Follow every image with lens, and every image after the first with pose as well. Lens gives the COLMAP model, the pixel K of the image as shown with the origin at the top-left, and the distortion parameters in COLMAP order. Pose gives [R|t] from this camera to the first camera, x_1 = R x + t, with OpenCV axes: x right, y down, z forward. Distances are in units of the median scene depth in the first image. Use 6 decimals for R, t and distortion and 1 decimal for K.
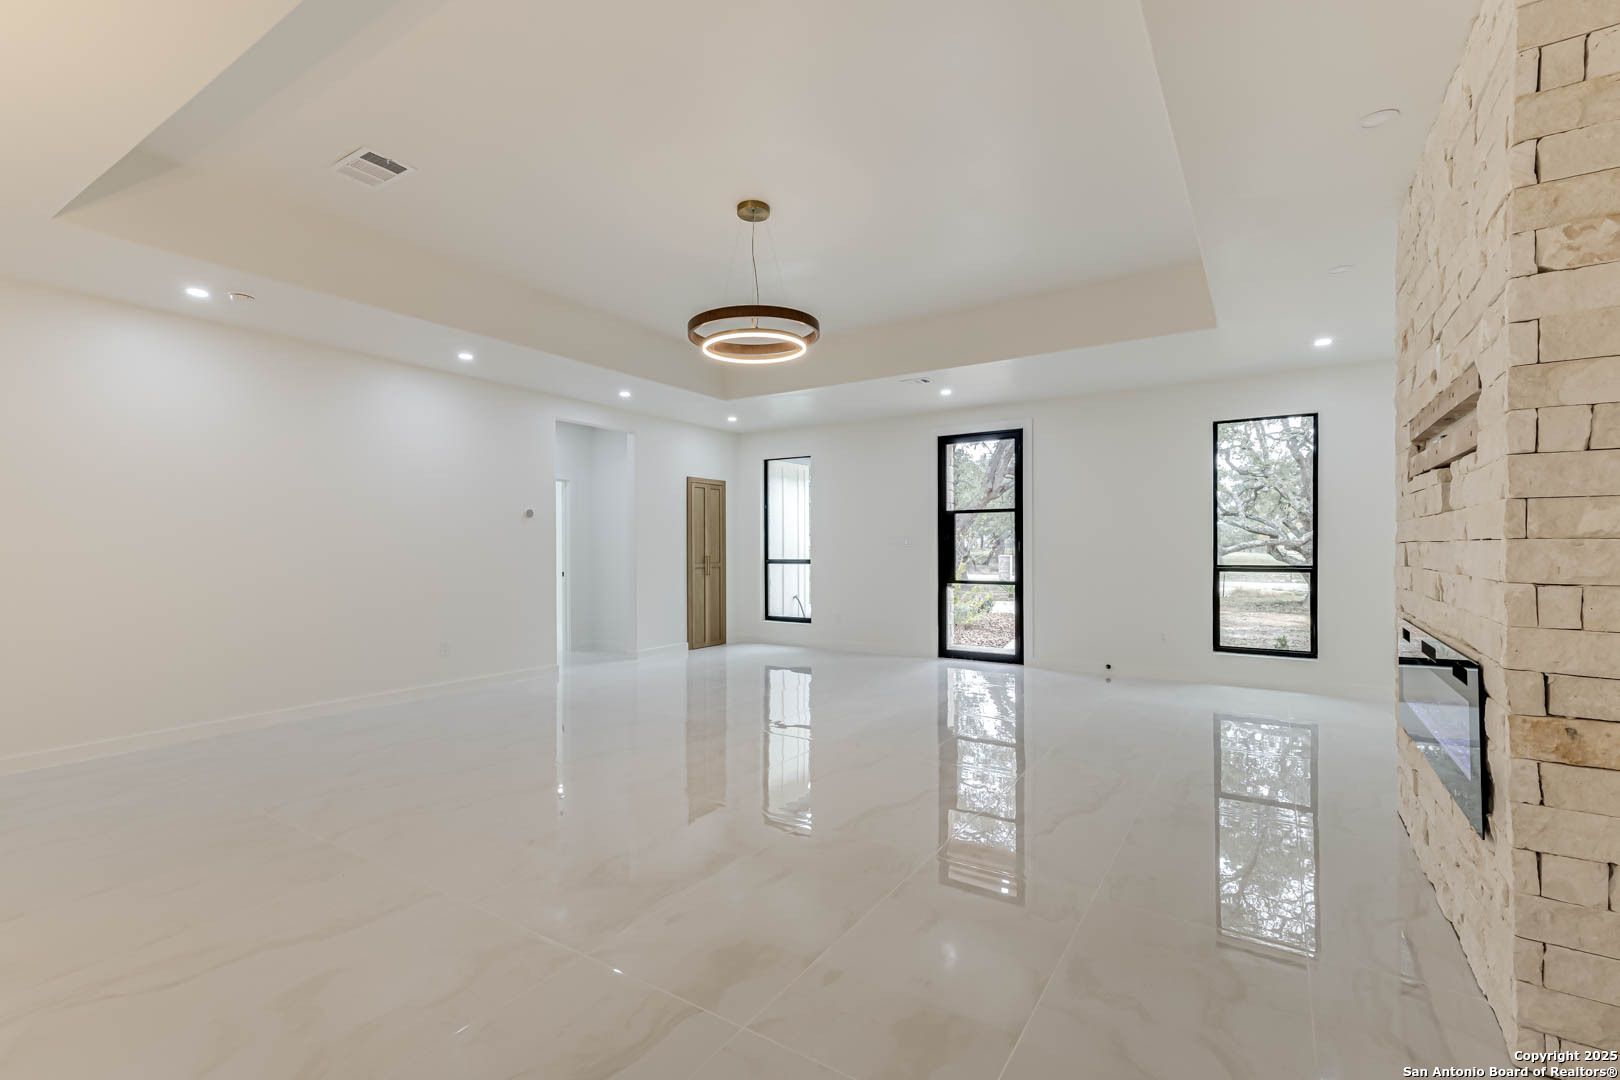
lens RADIAL K [[715.0, 0, 798.9], [0, 715.0, 545.9], [0, 0, 1]] dist [0.014386, 0.000450]
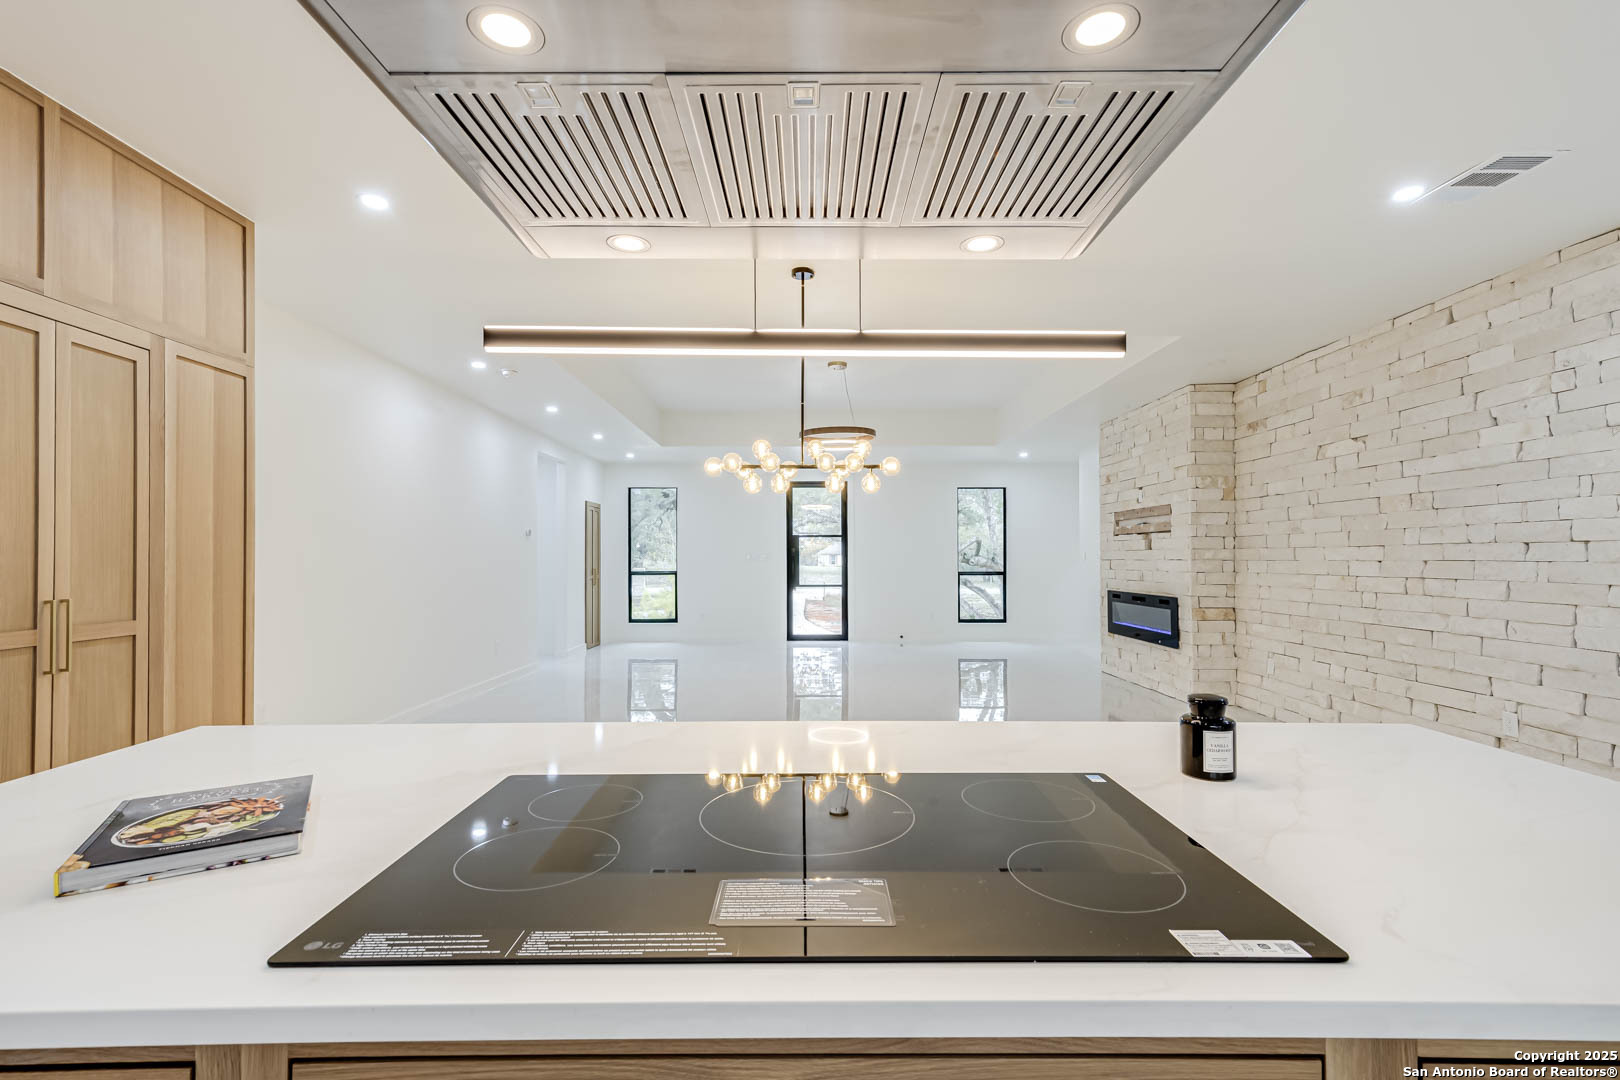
lens RADIAL K [[747.8, 0, 801.9], [0, 747.8, 545.1], [0, 0, 1]] dist [-0.002589, -0.000395]
pose [[0.832320, 0.009793, 0.554209, -0.591119], [0.000075, 0.999842, -0.017780, -0.004100], [-0.554295, 0.014840, 0.832188, -0.224811]]
